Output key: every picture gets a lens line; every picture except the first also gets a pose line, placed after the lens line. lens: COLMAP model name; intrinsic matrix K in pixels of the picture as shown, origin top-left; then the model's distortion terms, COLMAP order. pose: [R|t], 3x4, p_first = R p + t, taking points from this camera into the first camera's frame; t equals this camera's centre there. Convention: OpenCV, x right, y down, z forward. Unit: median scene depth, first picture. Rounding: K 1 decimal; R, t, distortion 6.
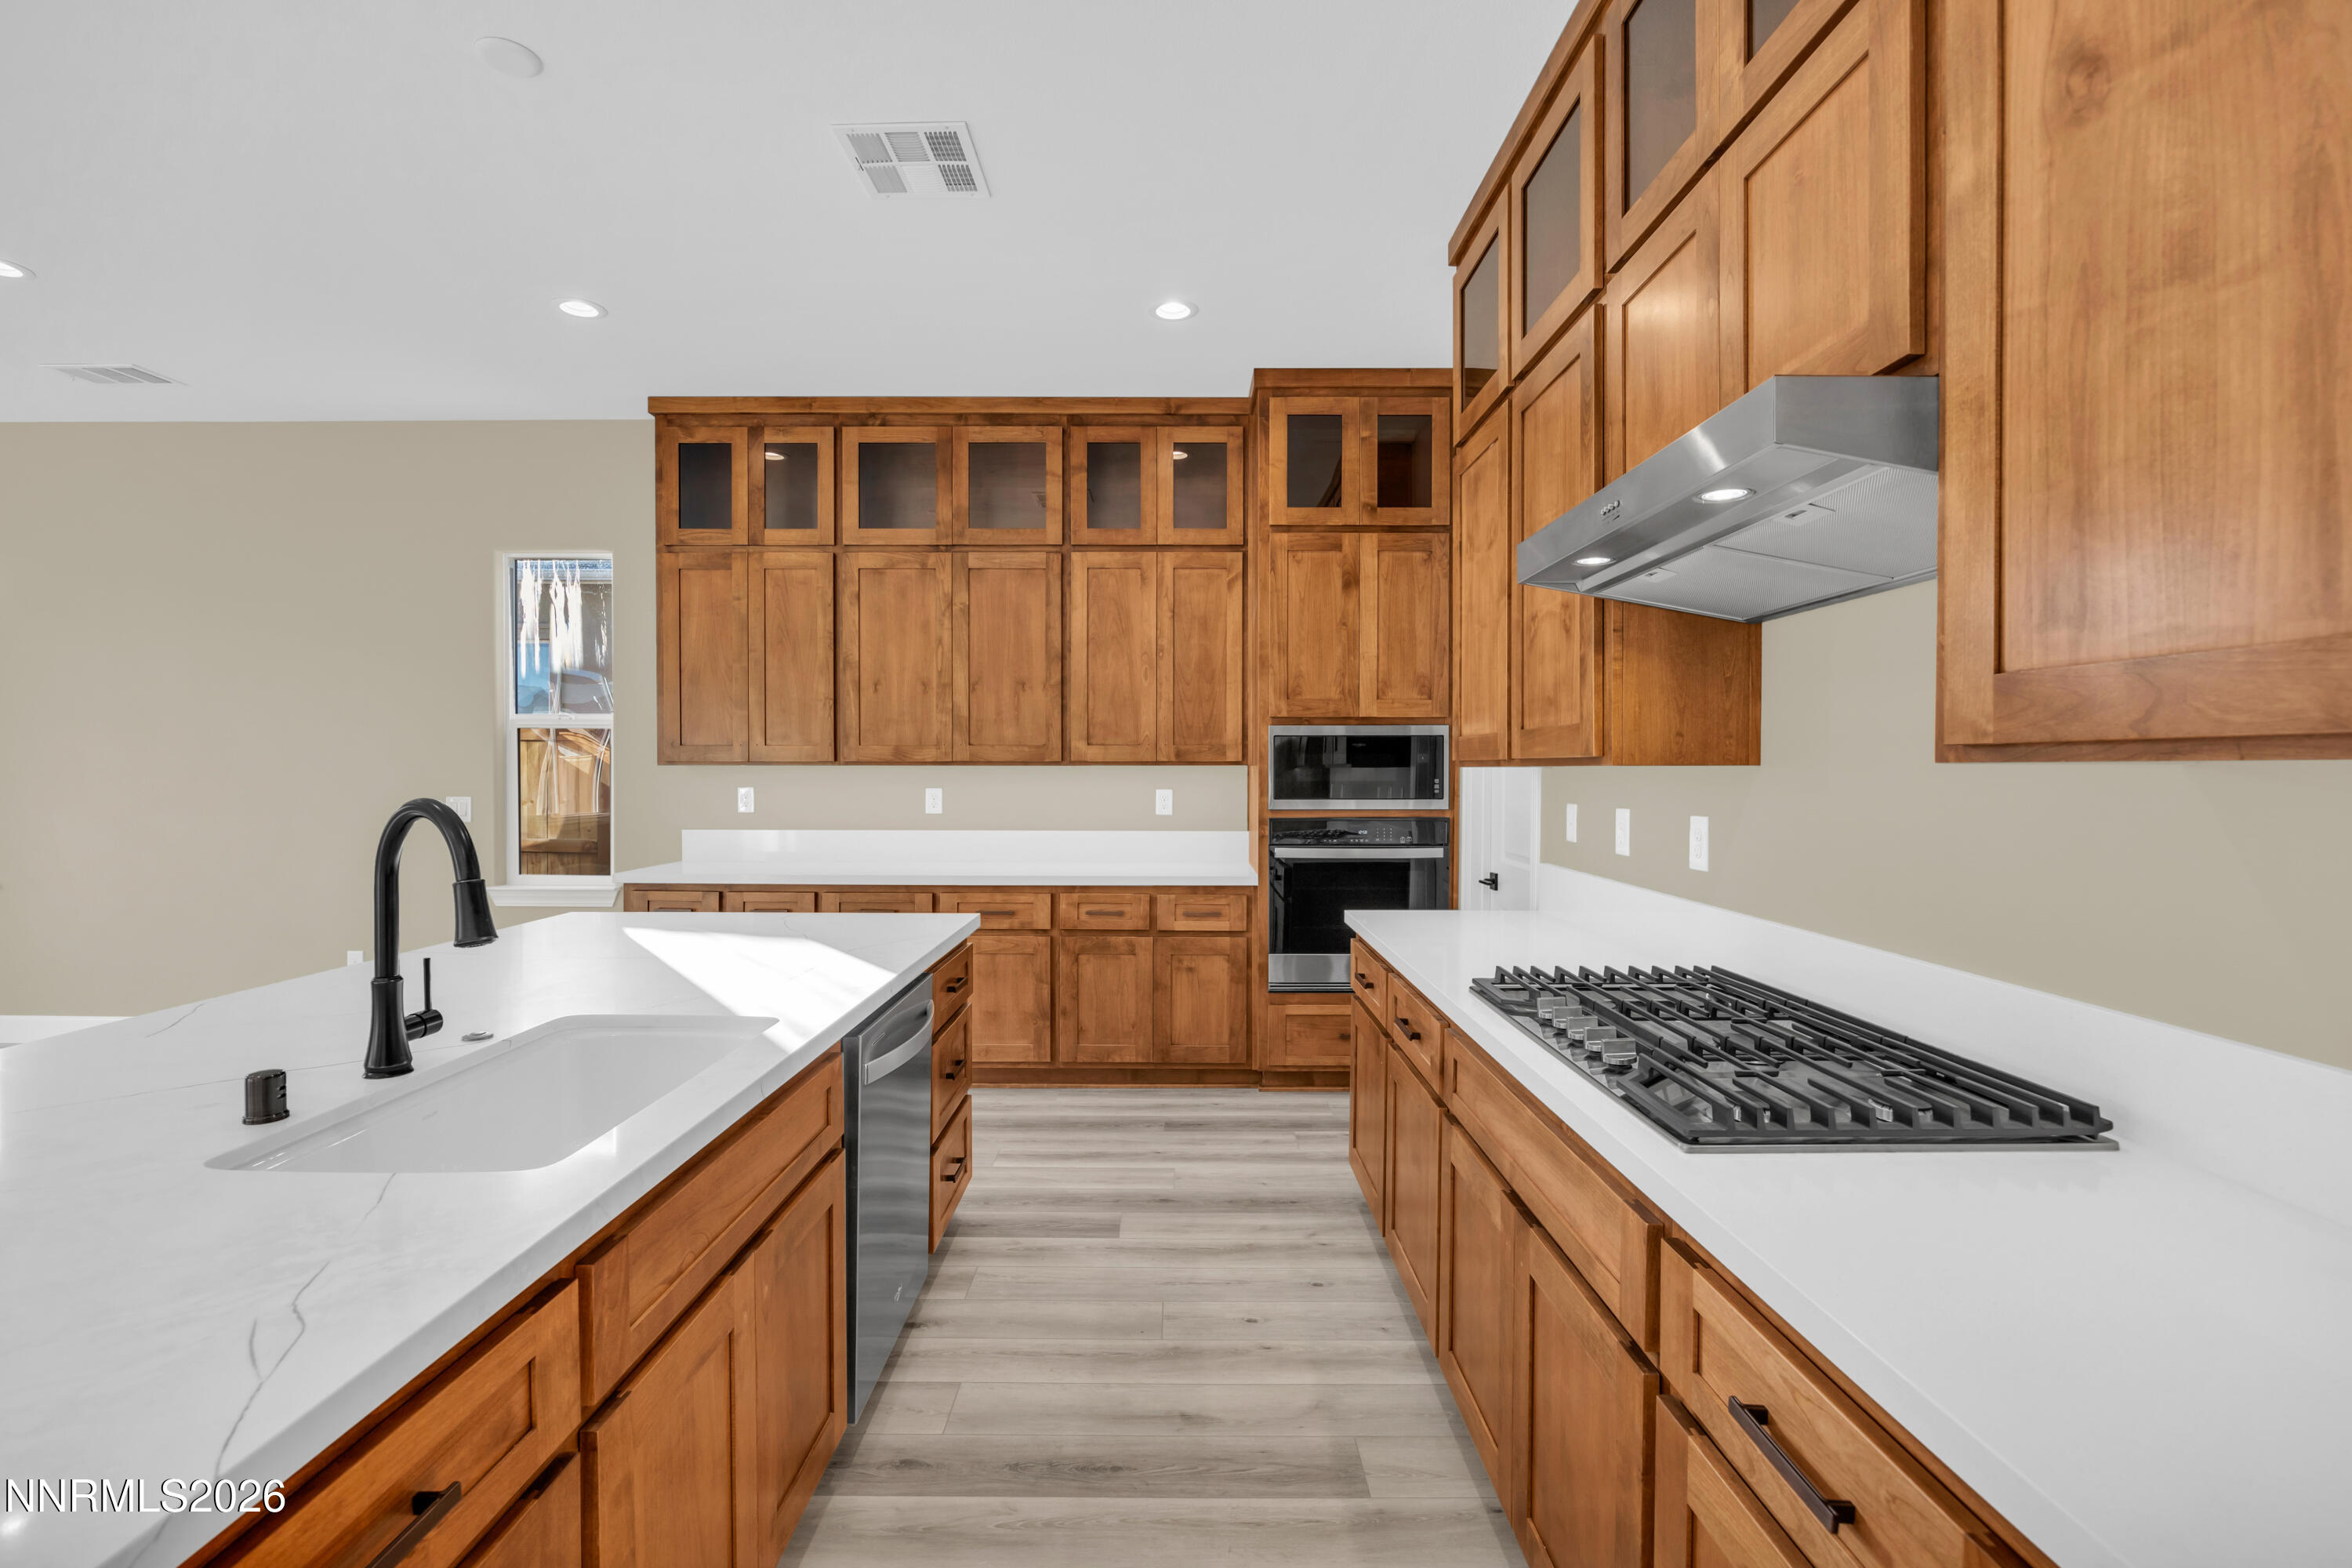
lens RADIAL K [[1038.2, 0, 1170.4], [0, 1038.2, 782.3], [0, 0, 1]] dist [-0.013358, -0.002116]
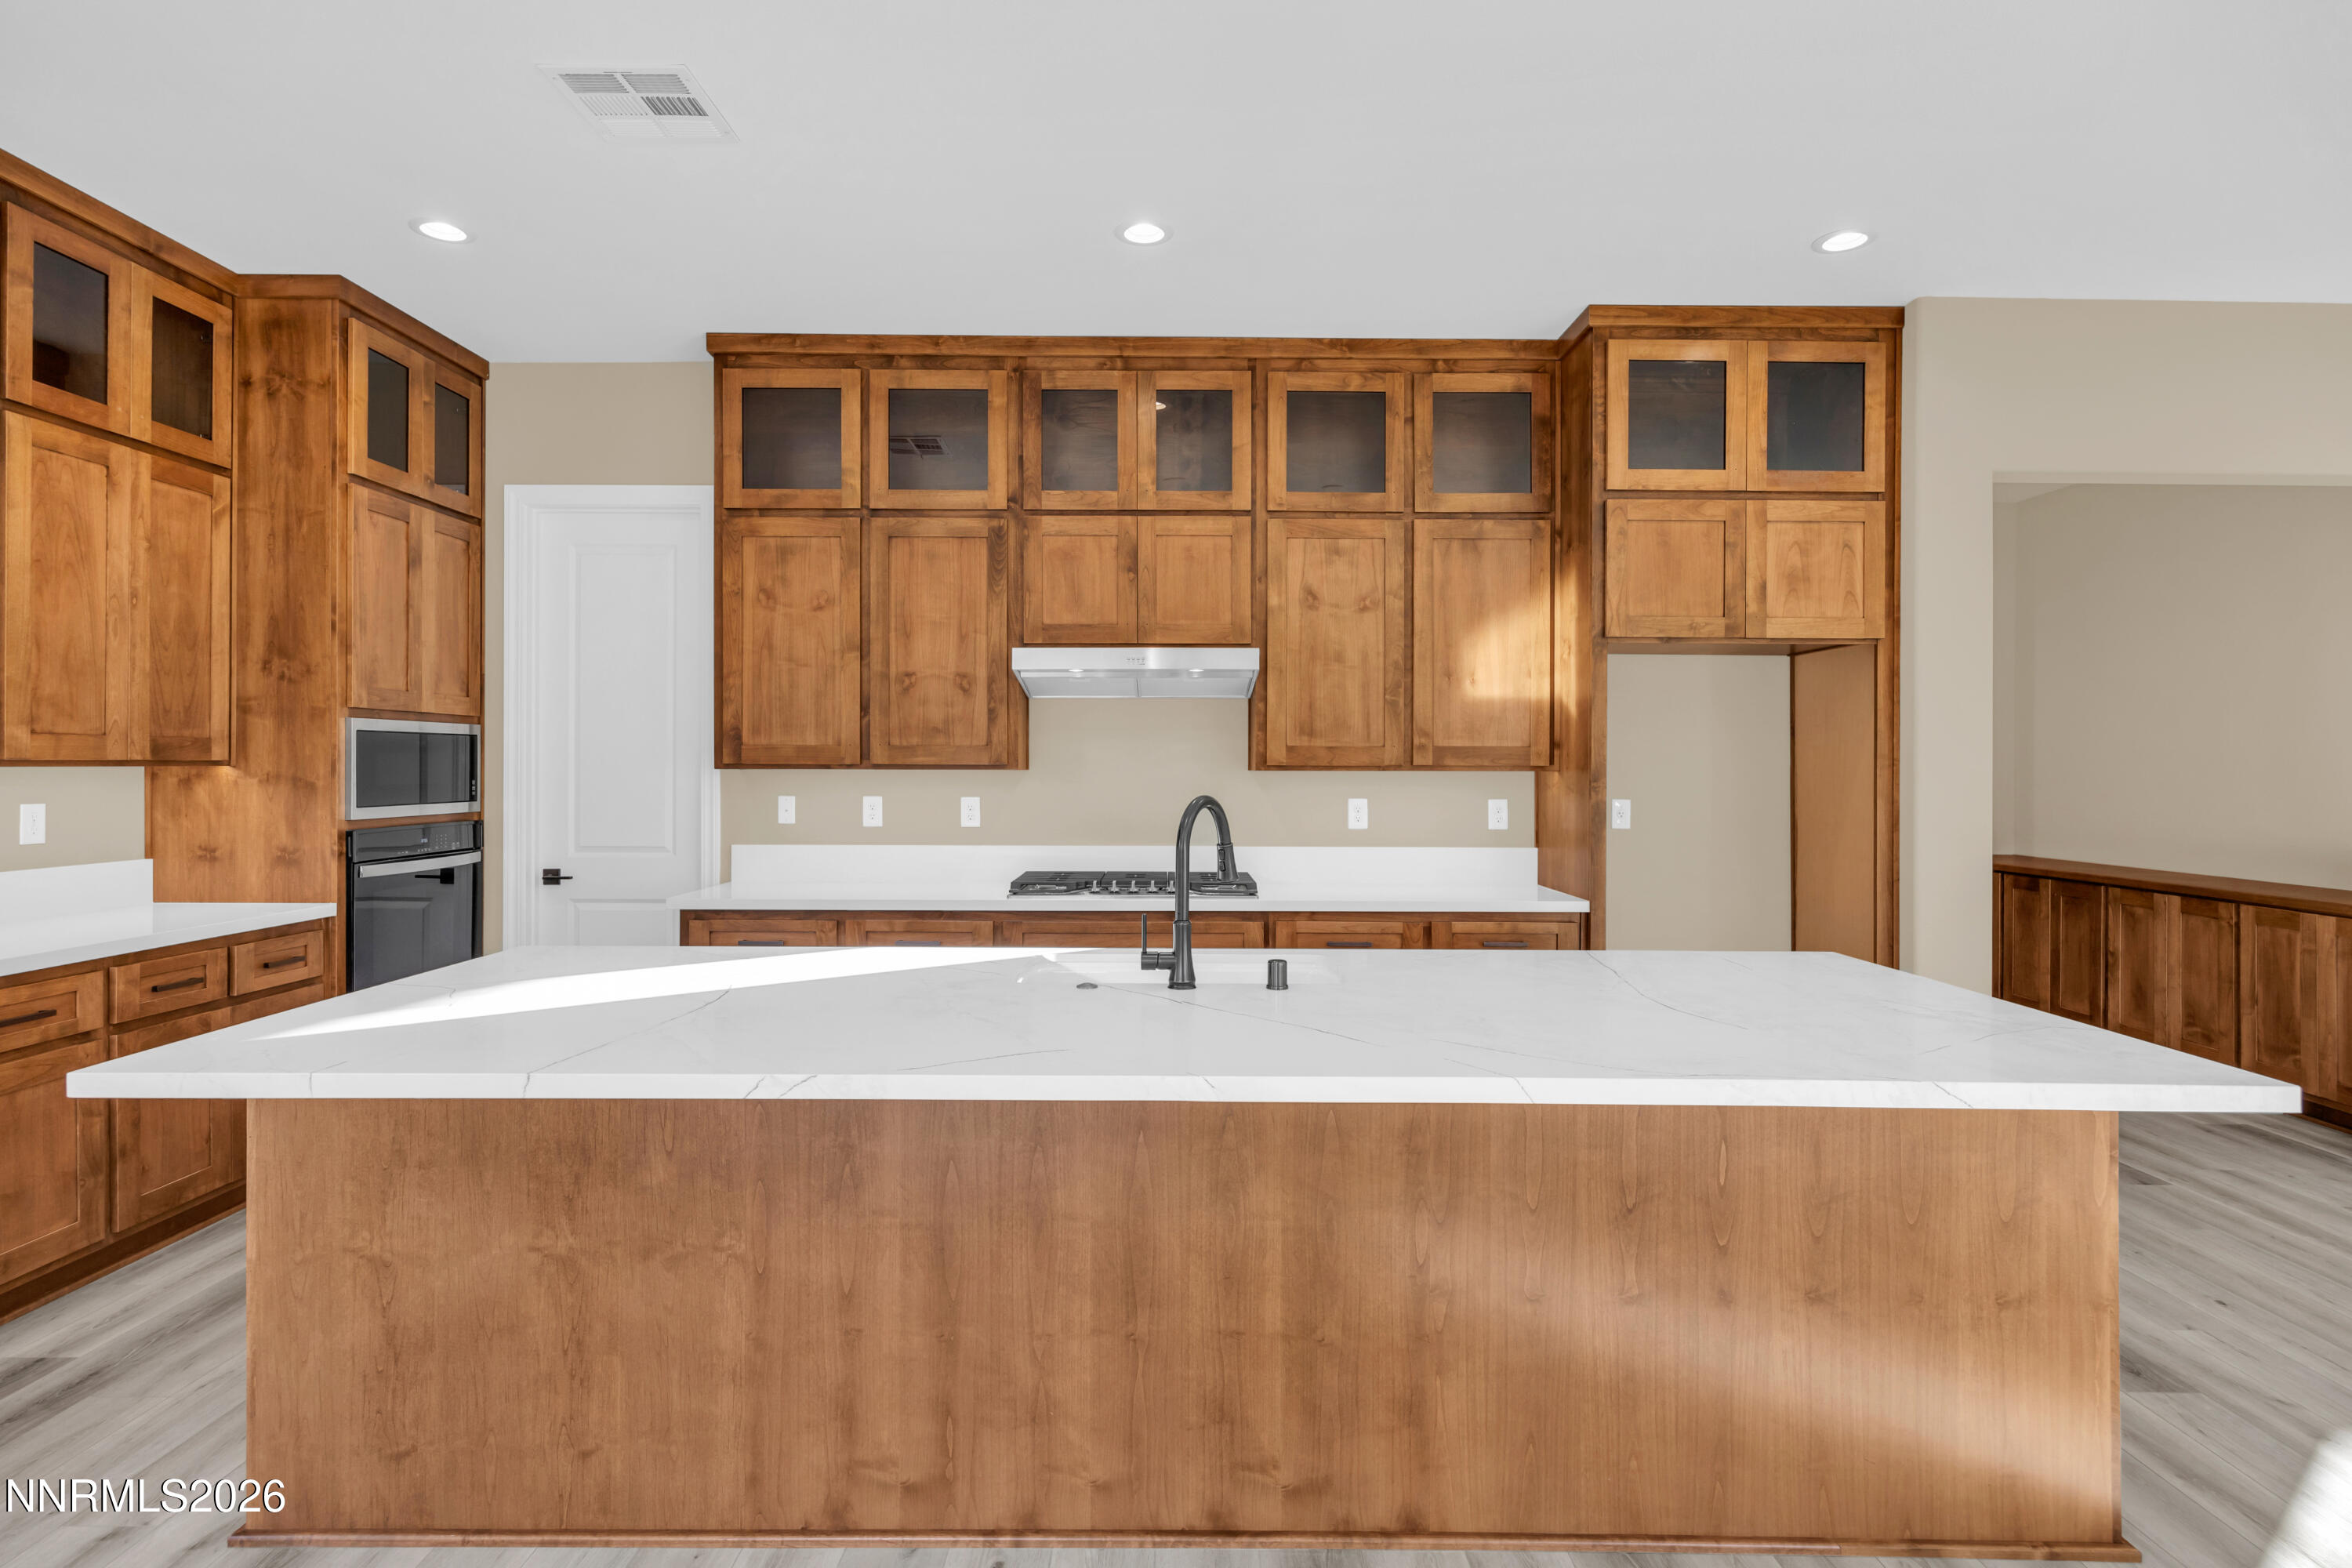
lens RADIAL K [[1191.5, 0, 1165.5], [0, 1191.5, 775.5], [0, 0, 1]] dist [-0.010513, 0.007096]
pose [[-0.001988, -0.008987, 0.999958, -0.827837], [0.009503, 0.999914, 0.009005, -0.010929], [-0.999953, 0.009520, -0.001902, 0.350162]]
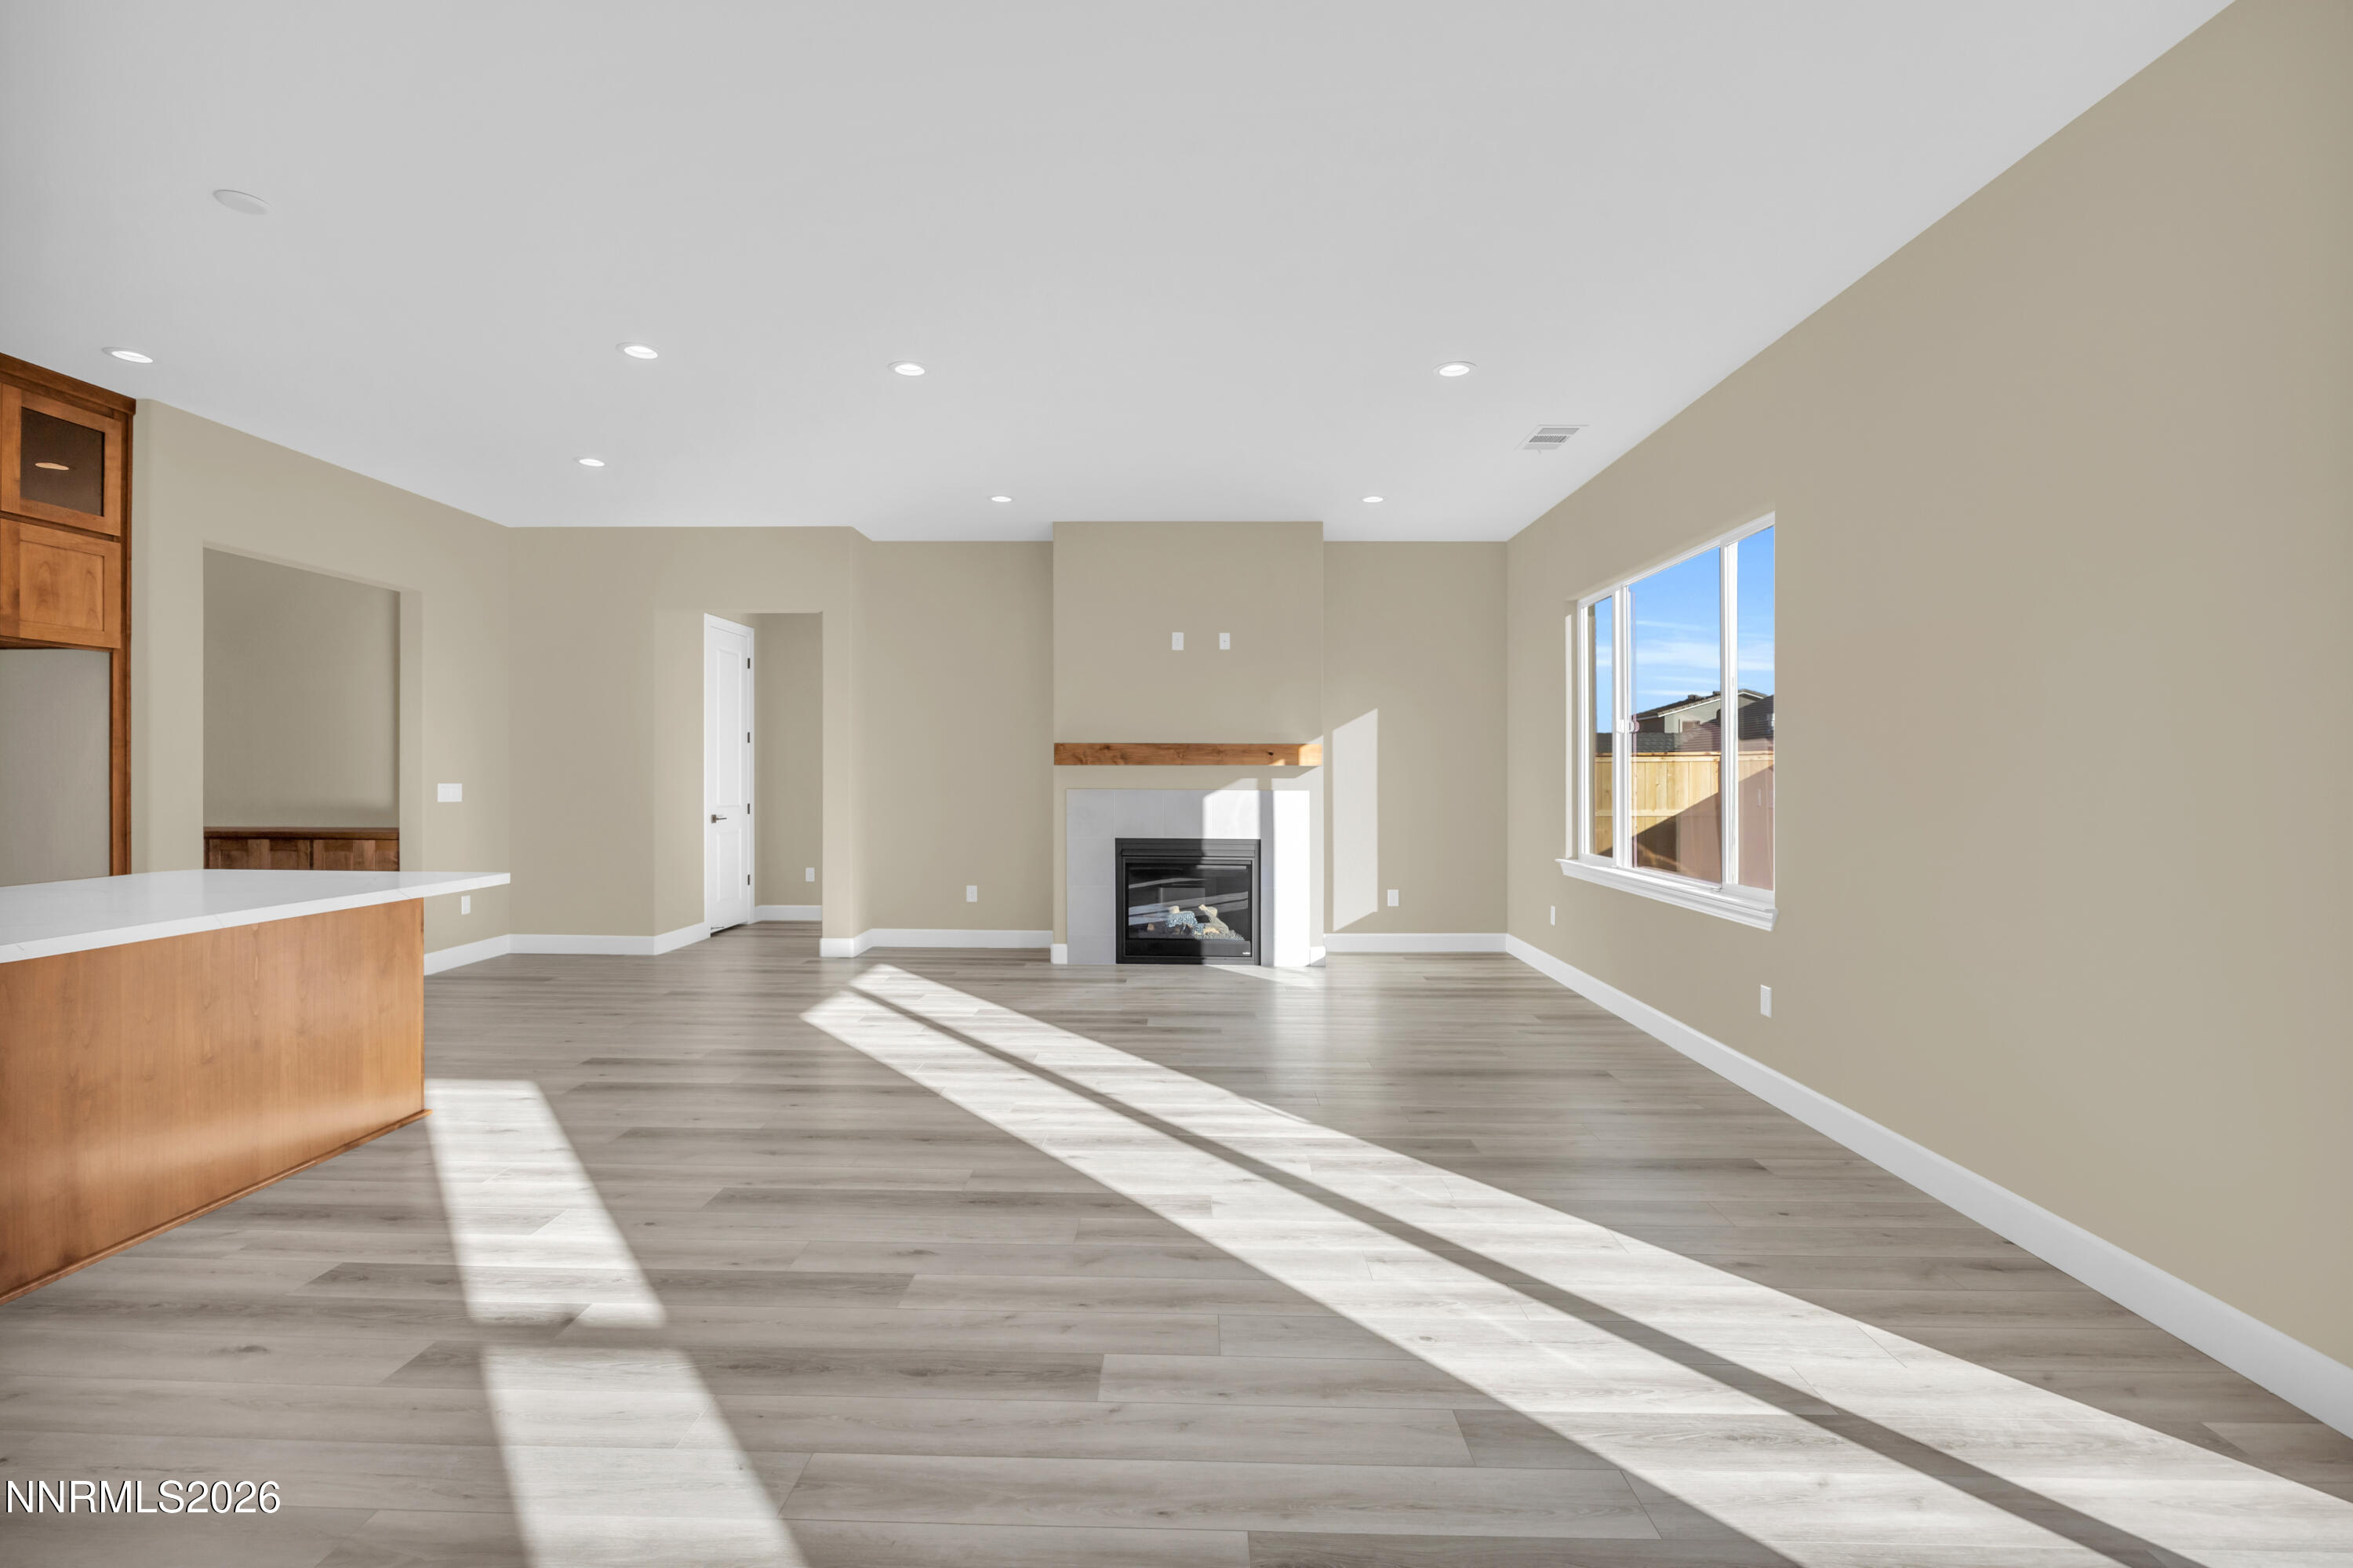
lens RADIAL K [[1059.9, 0, 1173.0], [0, 1059.9, 776.2], [0, 0, 1]] dist [-0.013767, 0.002543]
pose [[-0.999724, -0.008564, 0.021864, -1.006308], [-0.008203, 0.999829, 0.016566, 0.000250], [-0.022002, 0.016382, -0.999624, 0.845705]]
